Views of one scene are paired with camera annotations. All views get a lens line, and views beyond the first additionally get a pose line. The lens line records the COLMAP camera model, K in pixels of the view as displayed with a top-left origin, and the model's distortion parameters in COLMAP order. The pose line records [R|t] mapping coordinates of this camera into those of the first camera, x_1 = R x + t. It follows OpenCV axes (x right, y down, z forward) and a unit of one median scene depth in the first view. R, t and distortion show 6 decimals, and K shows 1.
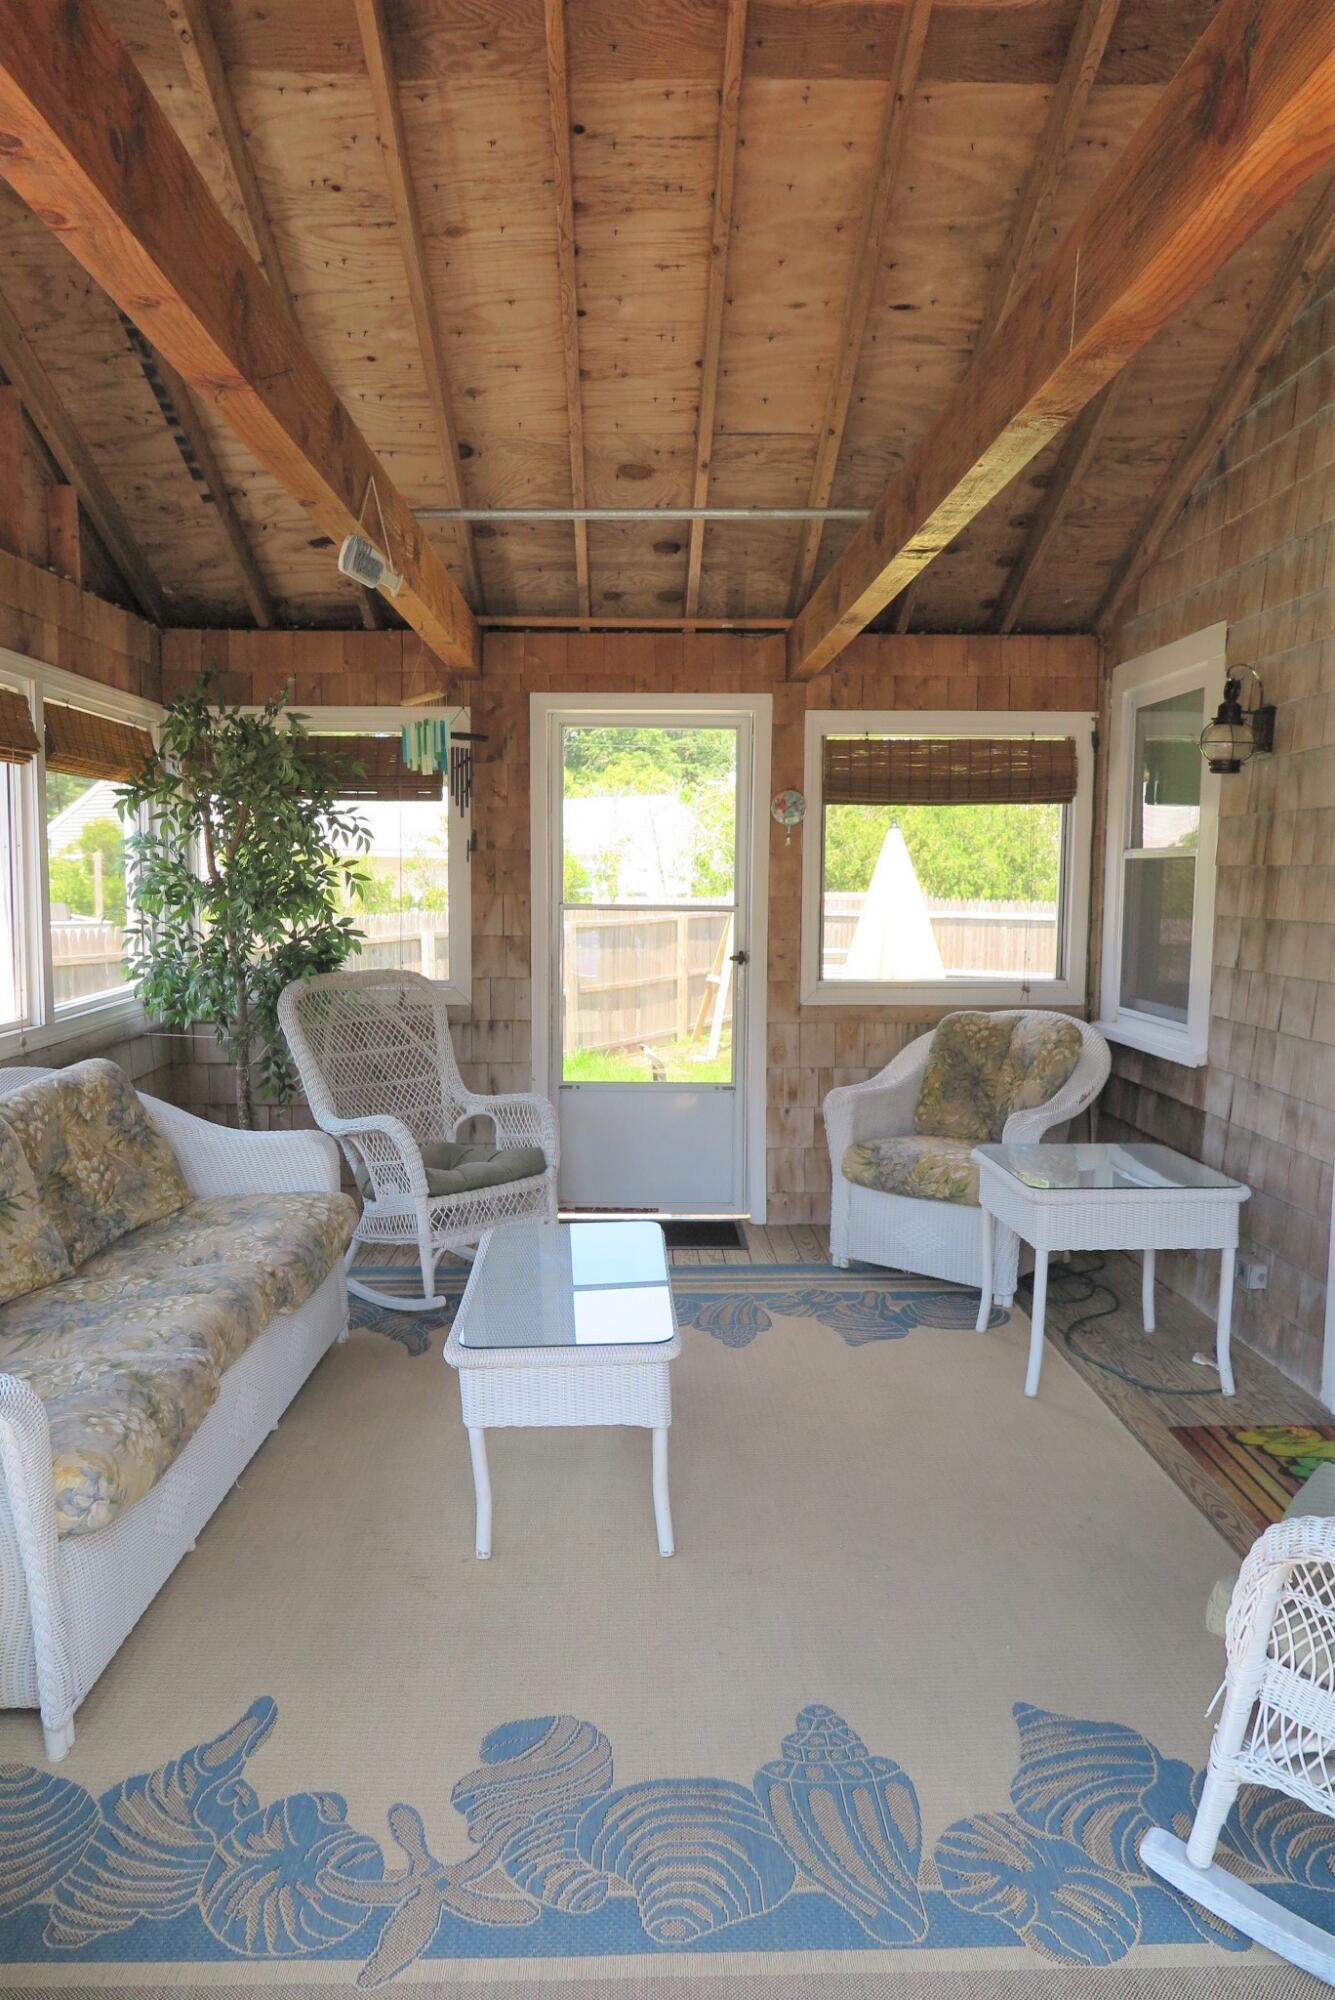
lens RADIAL K [[1368.9, 0, 673.1], [0, 1368.9, 998.0], [0, 0, 1]] dist [-0.003286, 0.000148]
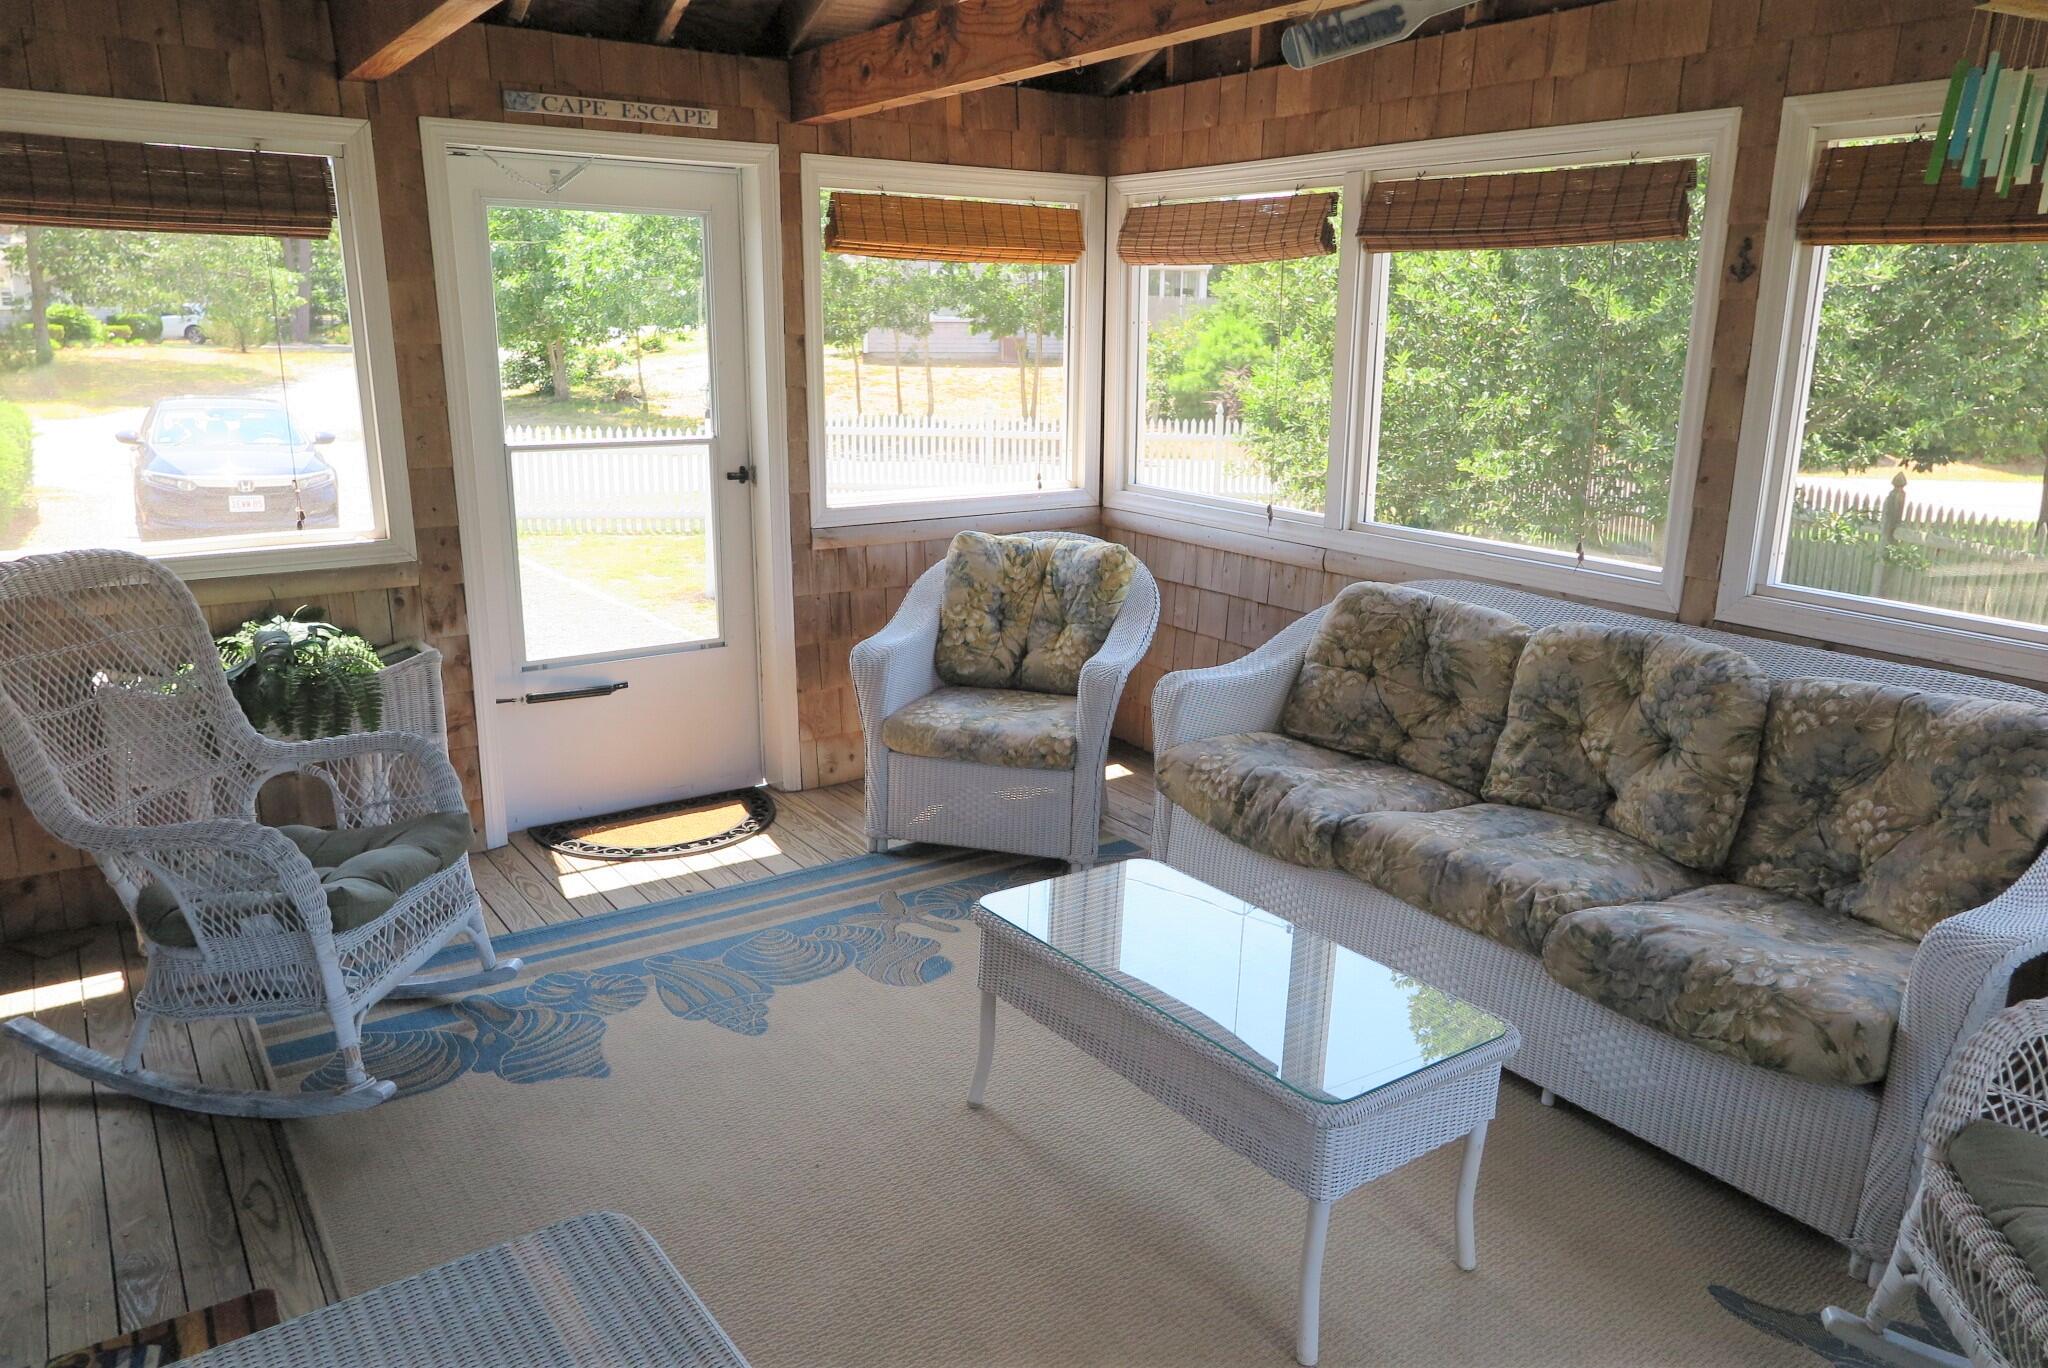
lens RADIAL K [[1401.8, 0, 1023.6], [0, 1401.8, 684.3], [0, 0, 1]] dist [-0.003286, 0.000148]
pose [[-0.840306, 0.123670, -0.527818, 0.568513], [-0.062623, 0.944970, 0.321107, -0.253407], [0.538484, 0.302881, -0.786319, 2.124249]]
